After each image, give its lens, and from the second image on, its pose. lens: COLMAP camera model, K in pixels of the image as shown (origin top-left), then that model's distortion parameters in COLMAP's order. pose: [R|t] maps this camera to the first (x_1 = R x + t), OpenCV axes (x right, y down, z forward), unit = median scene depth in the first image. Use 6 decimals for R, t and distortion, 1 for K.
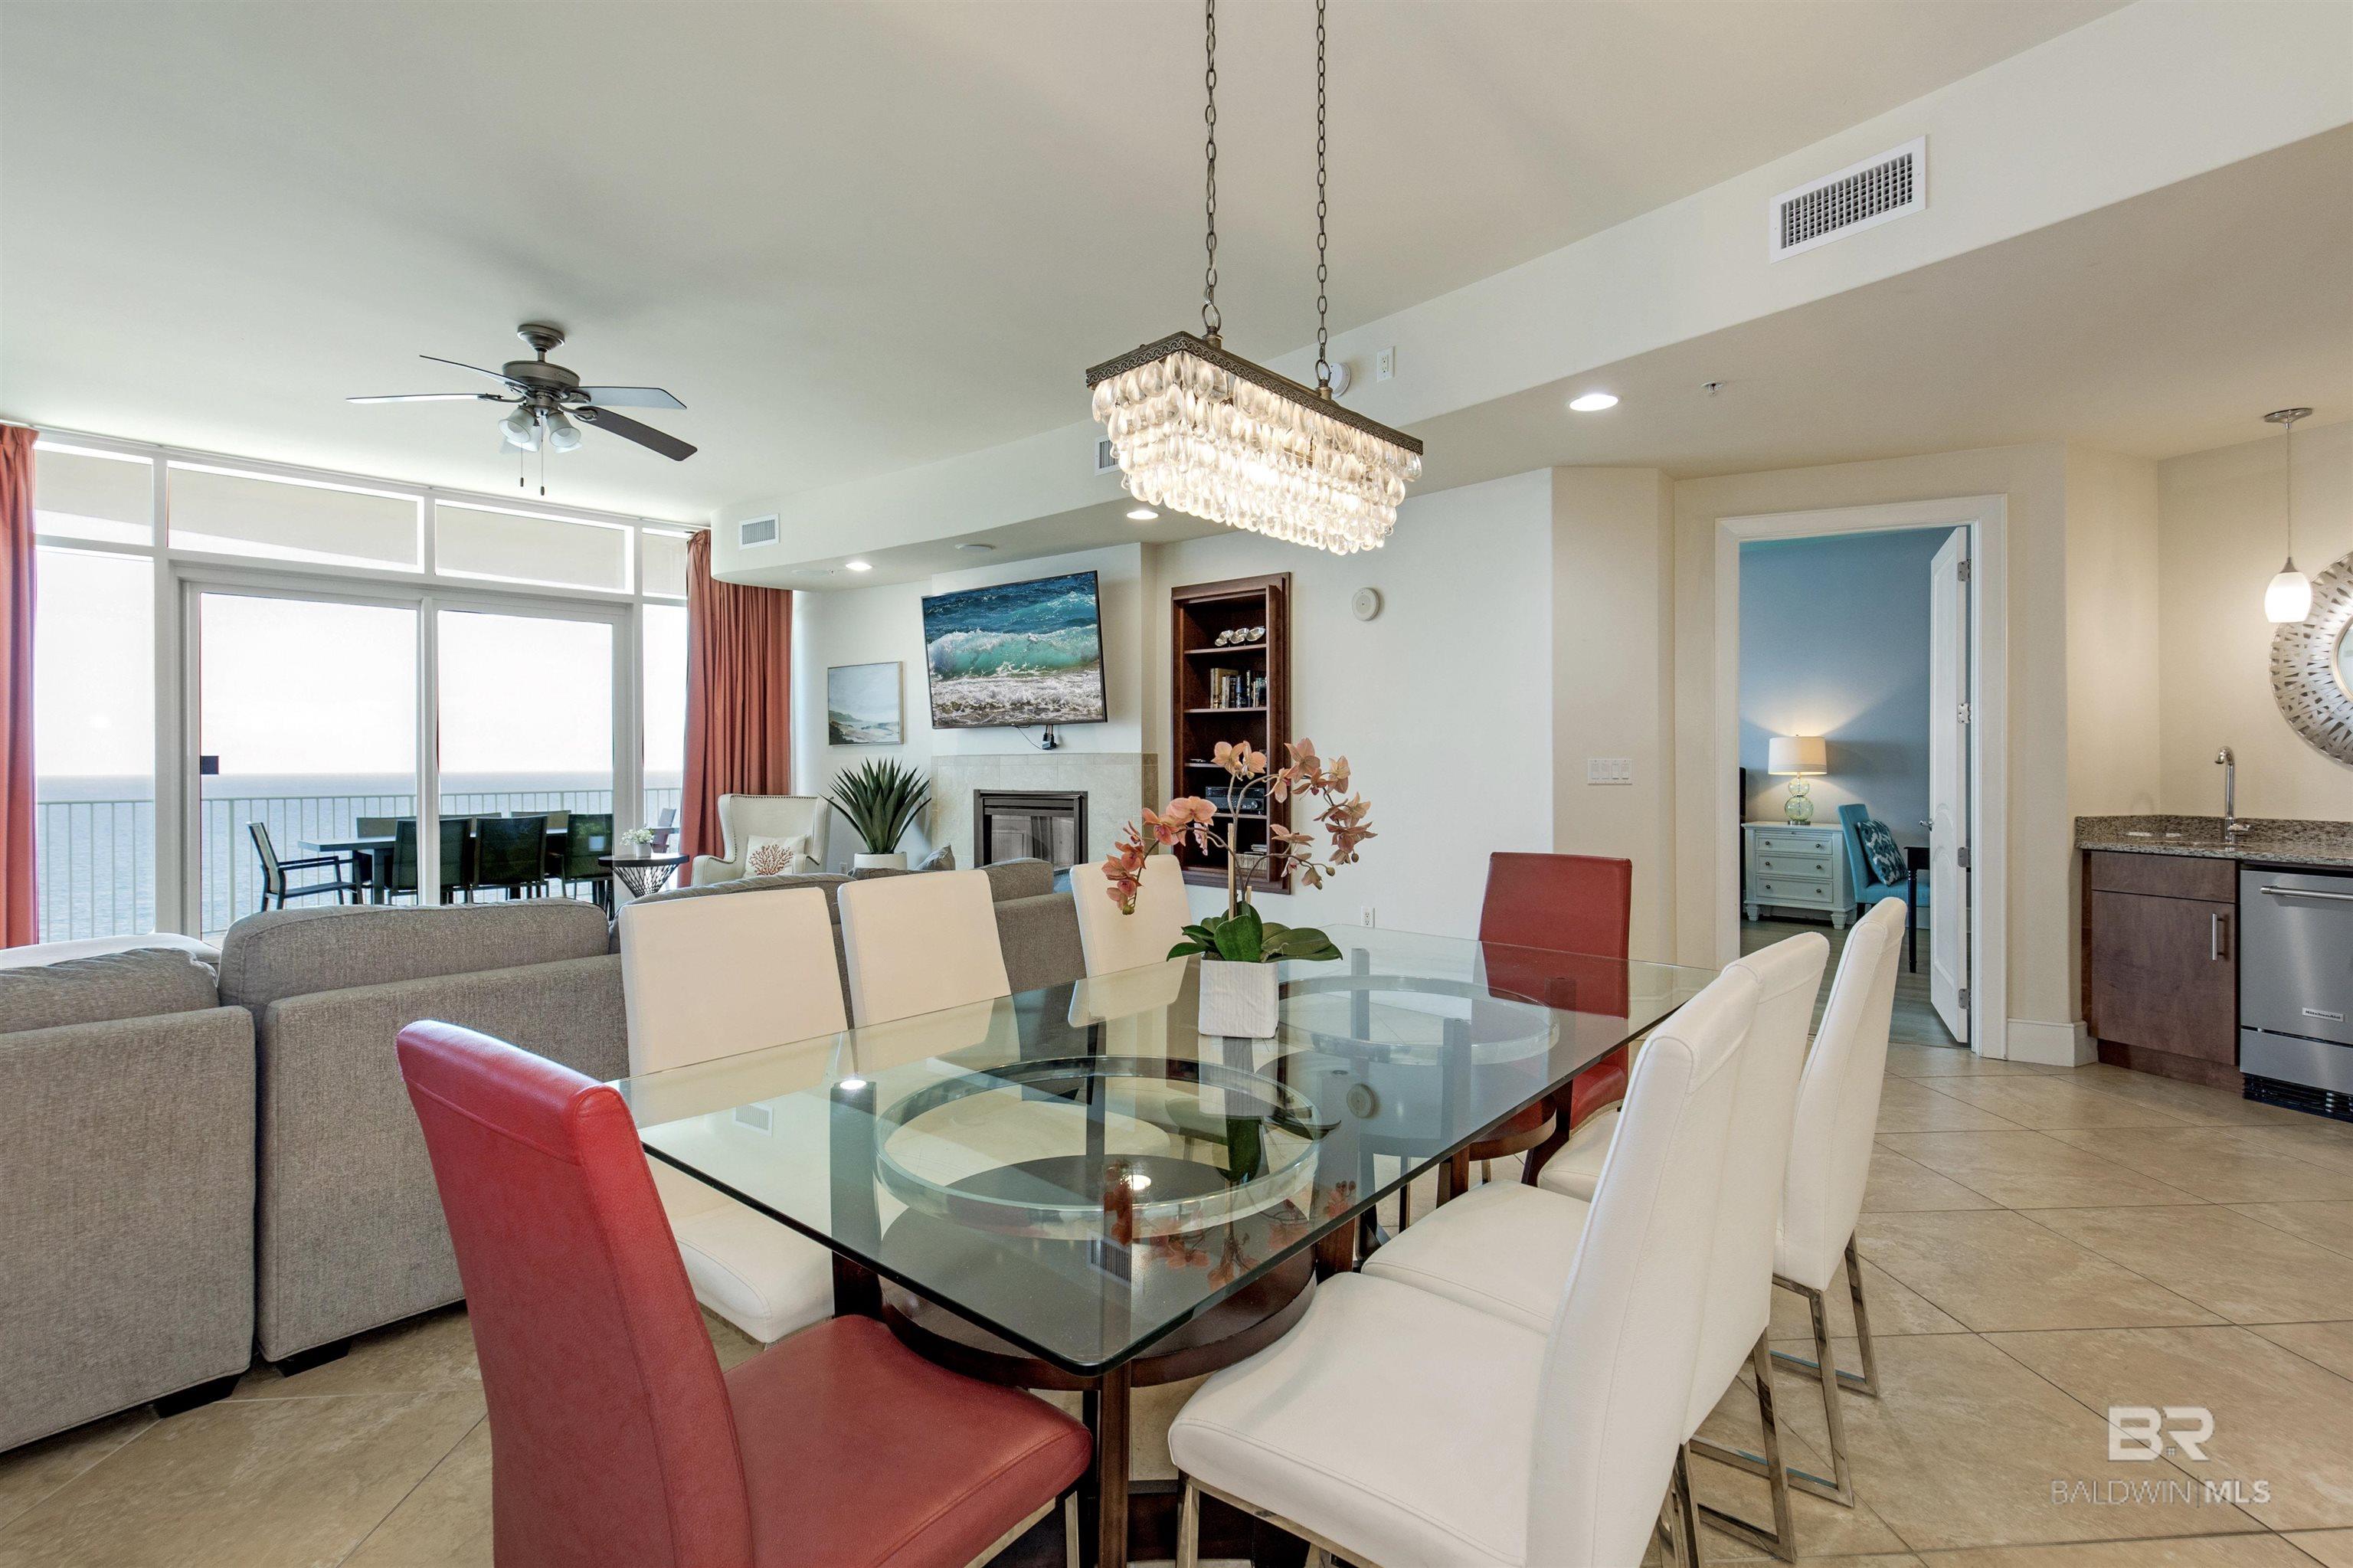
lens RADIAL K [[1081.4, 0, 1176.5], [0, 1081.4, 764.1], [0, 0, 1]] dist [0.002458, -0.000181]
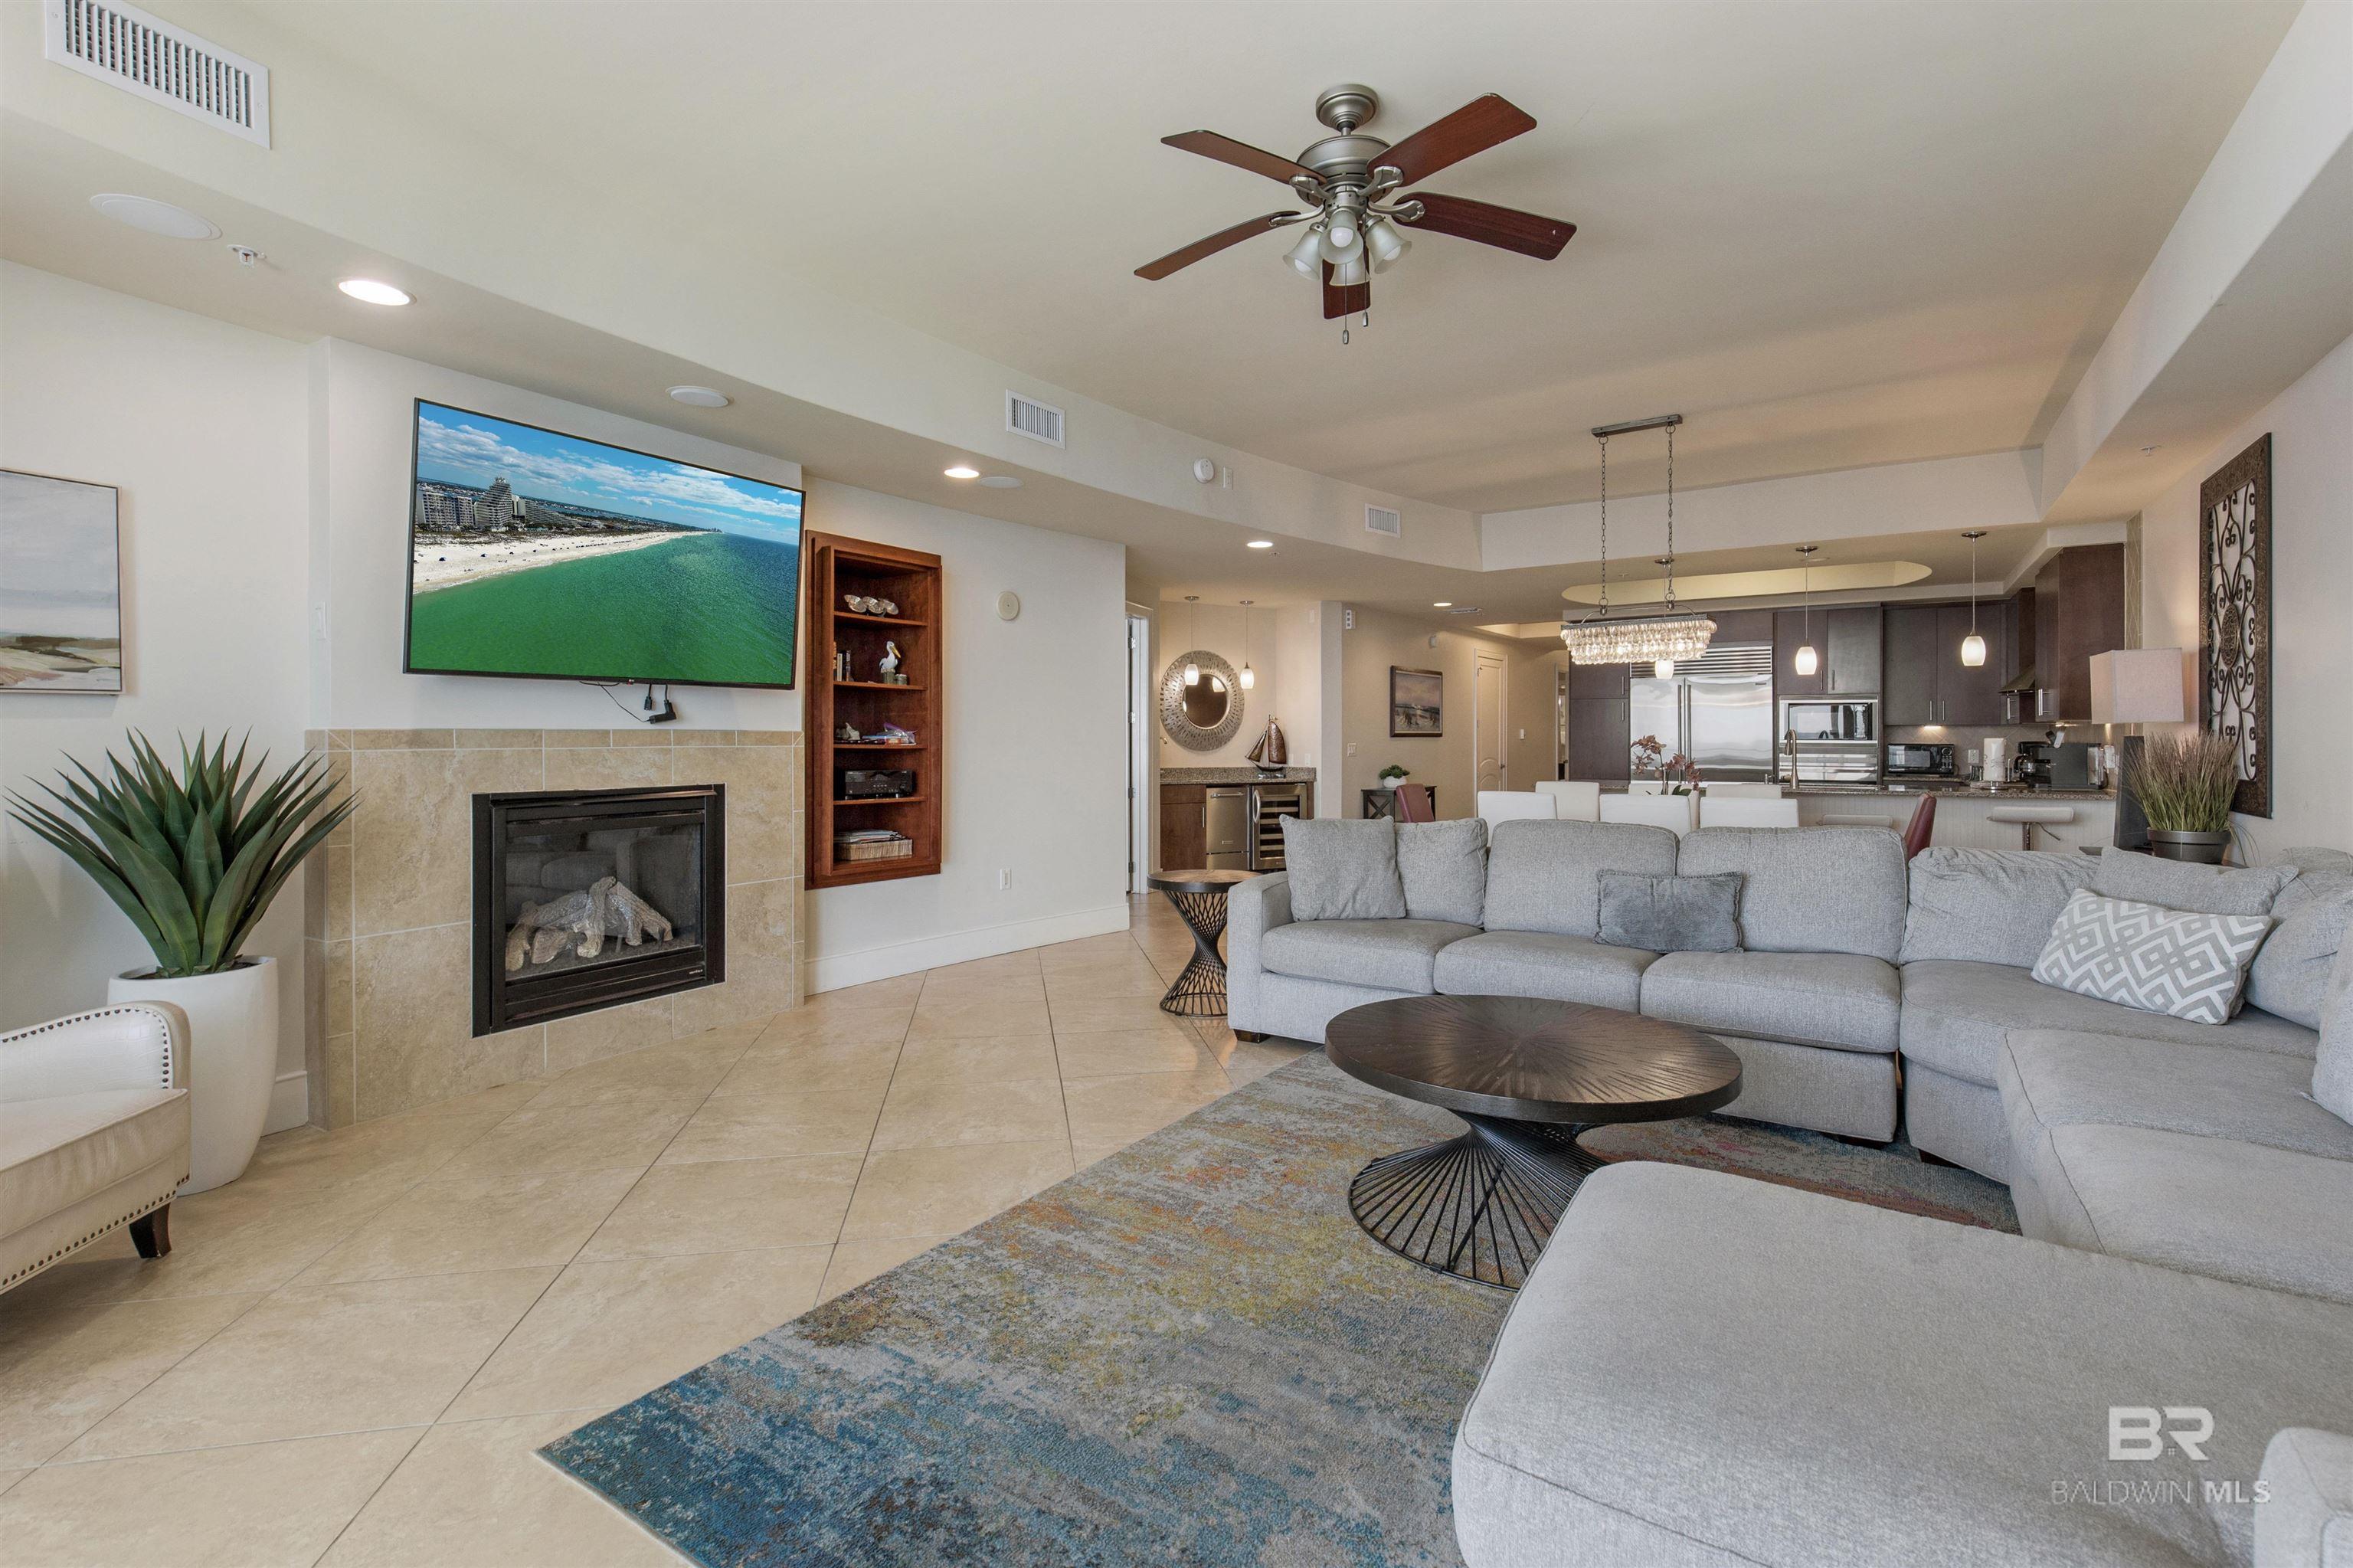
lens RADIAL K [[1106.3, 0, 1165.3], [0, 1106.3, 736.2], [0, 0, 1]] dist [-0.001232, -0.000116]
pose [[-0.111717, 0.010516, 0.993684, -0.778237], [0.007846, 0.999922, -0.009700, 0.003349], [-0.993709, 0.006713, -0.111790, 0.739246]]
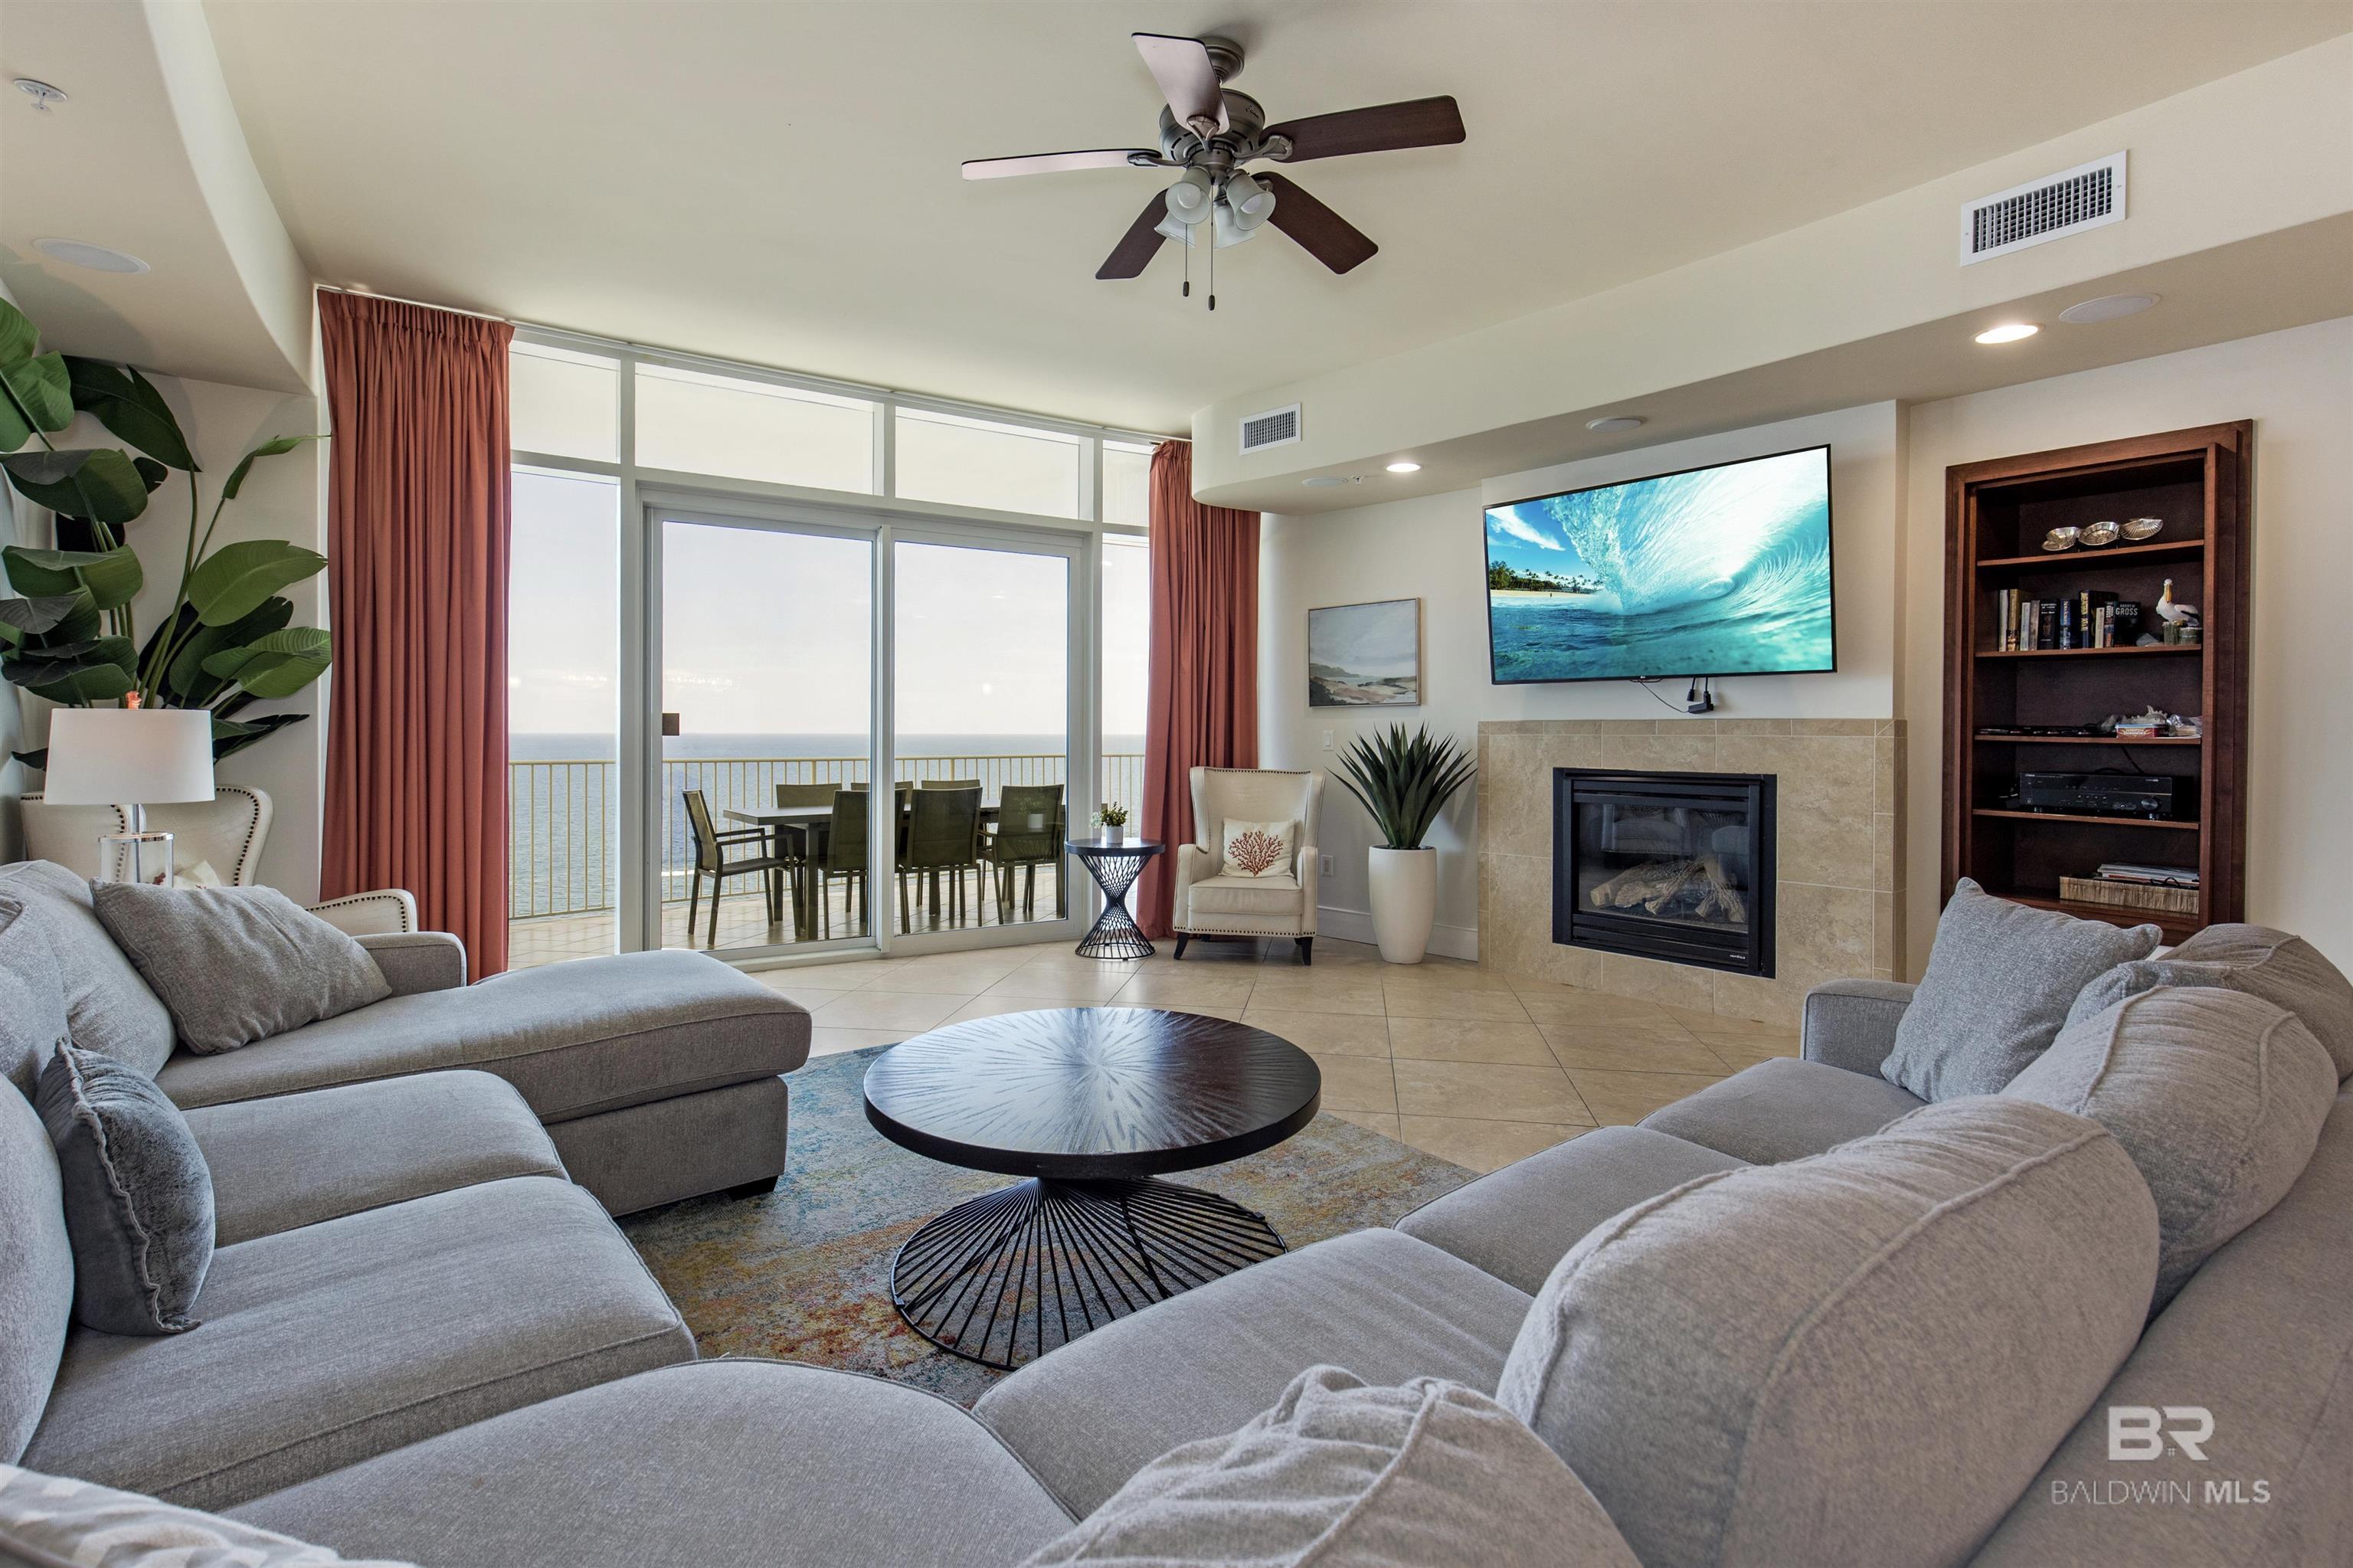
lens RADIAL K [[1106.3, 0, 1165.3], [0, 1106.3, 736.2], [0, 0, 1]] dist [-0.001232, -0.000116]
pose [[0.973710, 0.012617, -0.227442, -0.279157], [-0.012373, 0.999920, 0.002497, 0.004001], [0.227455, 0.000383, 0.973789, 0.214516]]
